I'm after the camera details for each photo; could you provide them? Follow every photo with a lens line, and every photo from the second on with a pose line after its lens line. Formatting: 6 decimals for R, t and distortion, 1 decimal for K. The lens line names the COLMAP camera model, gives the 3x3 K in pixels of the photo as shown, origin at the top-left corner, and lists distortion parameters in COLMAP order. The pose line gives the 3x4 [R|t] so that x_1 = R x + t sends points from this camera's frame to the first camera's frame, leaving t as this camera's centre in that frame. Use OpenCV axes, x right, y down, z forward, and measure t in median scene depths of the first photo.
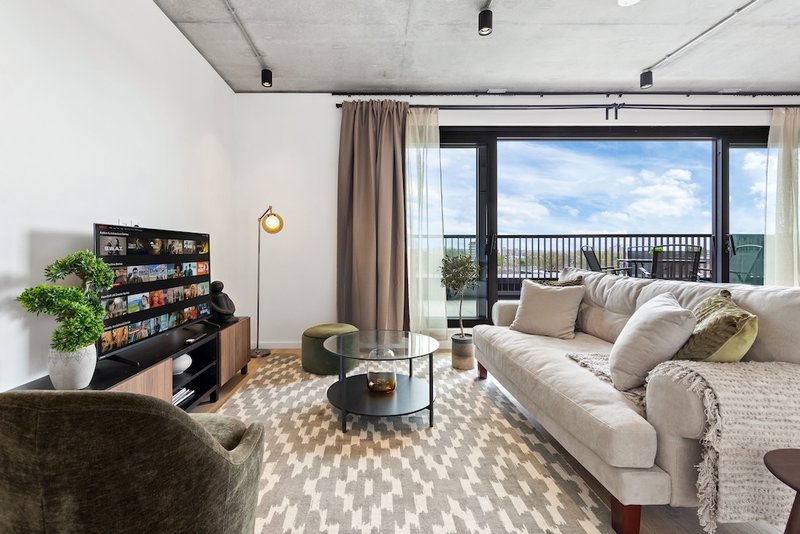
lens RADIAL K [[363.0, 0, 377.3], [0, 363.0, 249.3], [0, 0, 1]] dist [0.009681, -0.000990]
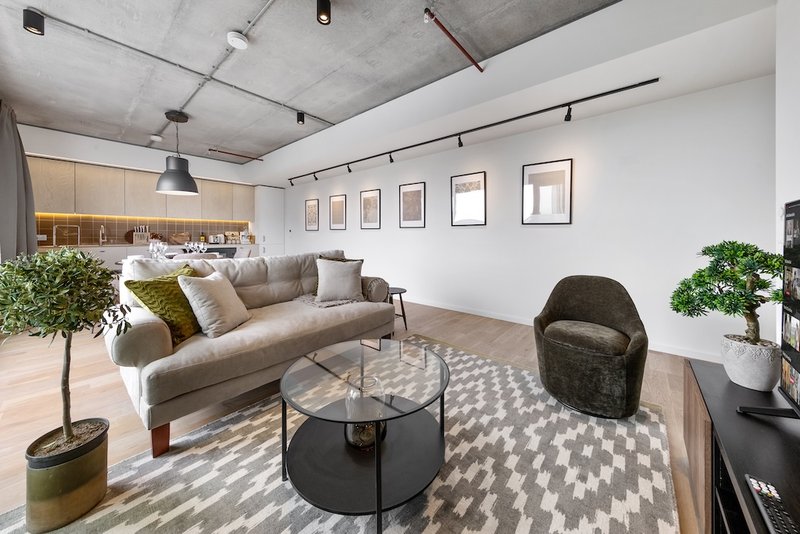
lens RADIAL K [[268.3, 0, 407.4], [0, 268.3, 241.9], [0, 0, 1]] dist [-0.009534, 0.000206]
pose [[-0.761748, -0.011771, 0.647767, -0.285486], [-0.003665, 0.999897, 0.013859, 0.006552], [-0.647864, 0.008183, -0.761712, 1.020580]]
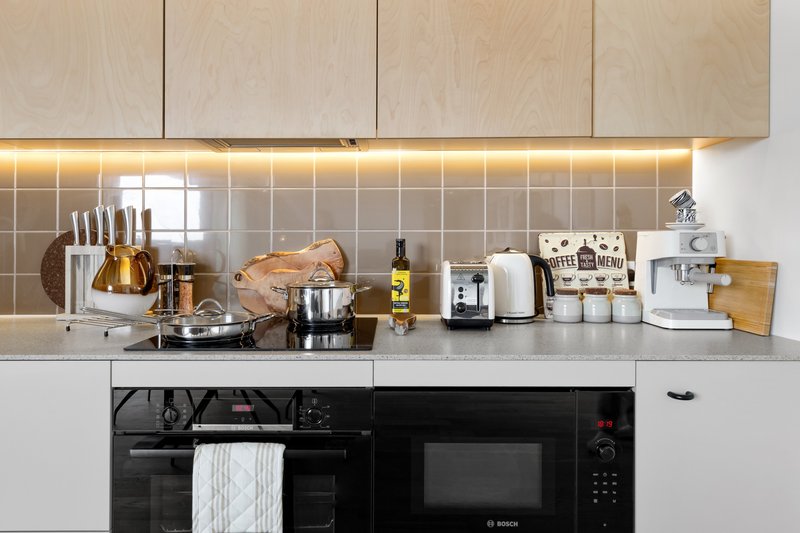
lens RADIAL K [[508.4, 0, 399.1], [0, 508.4, 247.4], [0, 0, 1]] dist [0.006339, -0.001427]
pose [[0.005712, -0.001929, 0.999982, 1.667491], [-0.001888, 0.999996, 0.001940, -0.023988], [-0.999982, -0.001899, 0.005708, 0.481368]]
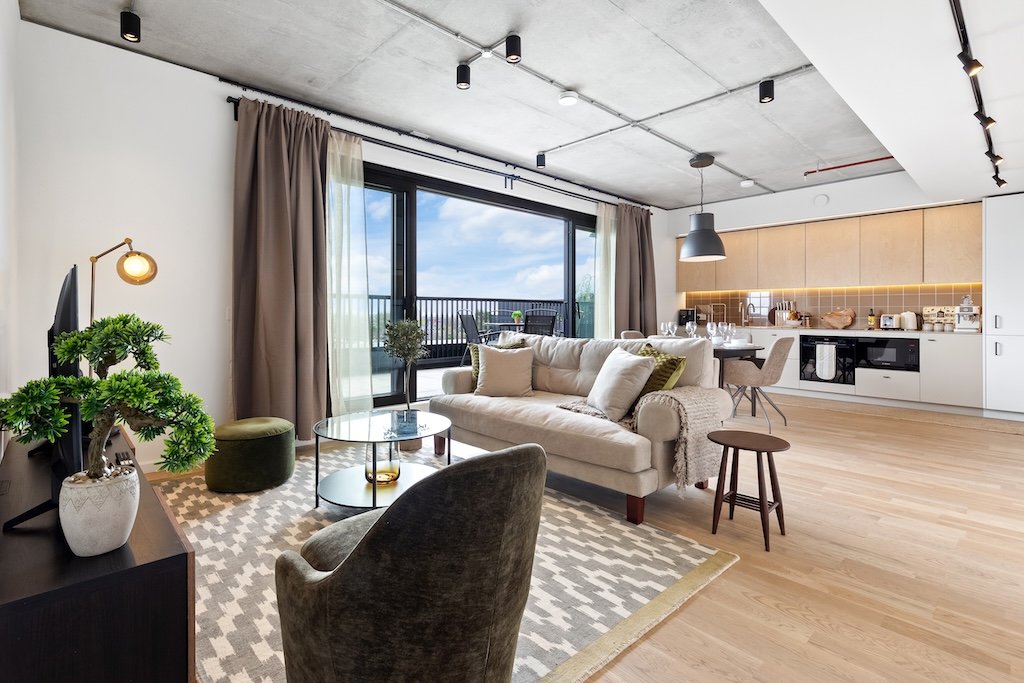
lens RADIAL K [[487.2, 0, 491.4], [0, 487.2, 308.1], [0, 0, 1]] dist [0.019646, -0.004849]
pose [[0.746711, 0.012897, 0.665023, -0.388012], [-0.007447, 0.999911, -0.011030, 0.000283], [-0.665107, 0.003284, 0.746741, -0.005941]]
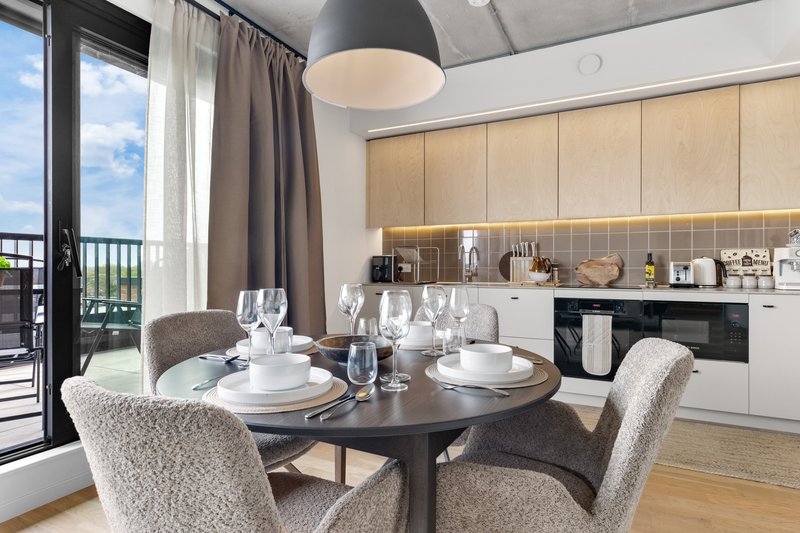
lens RADIAL K [[440.2, 0, 399.5], [0, 440.2, 264.8], [0, 0, 1]] dist [-0.006473, 0.004634]
pose [[0.463466, 0.002892, 0.886110, 0.878021], [-0.002247, 0.999995, -0.002088, 0.002940], [-0.886112, -0.001023, 0.463470, 0.530958]]
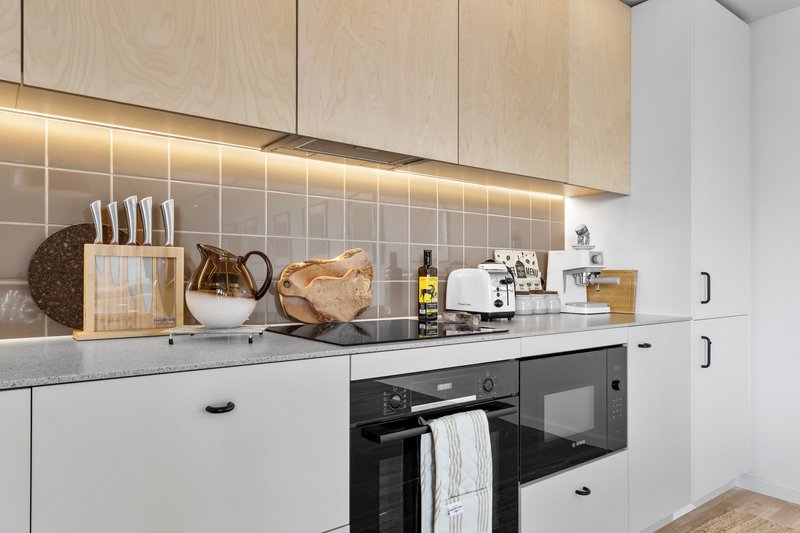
lens RADIAL K [[528.4, 0, 404.9], [0, 528.4, 276.9], [0, 0, 1]] dist [0.011260, -0.009811]
pose [[-0.611456, -0.001188, 0.791278, 1.706869], [-0.005487, 0.999981, -0.002738, 0.004015], [-0.791260, -0.006016, -0.611451, 0.916291]]
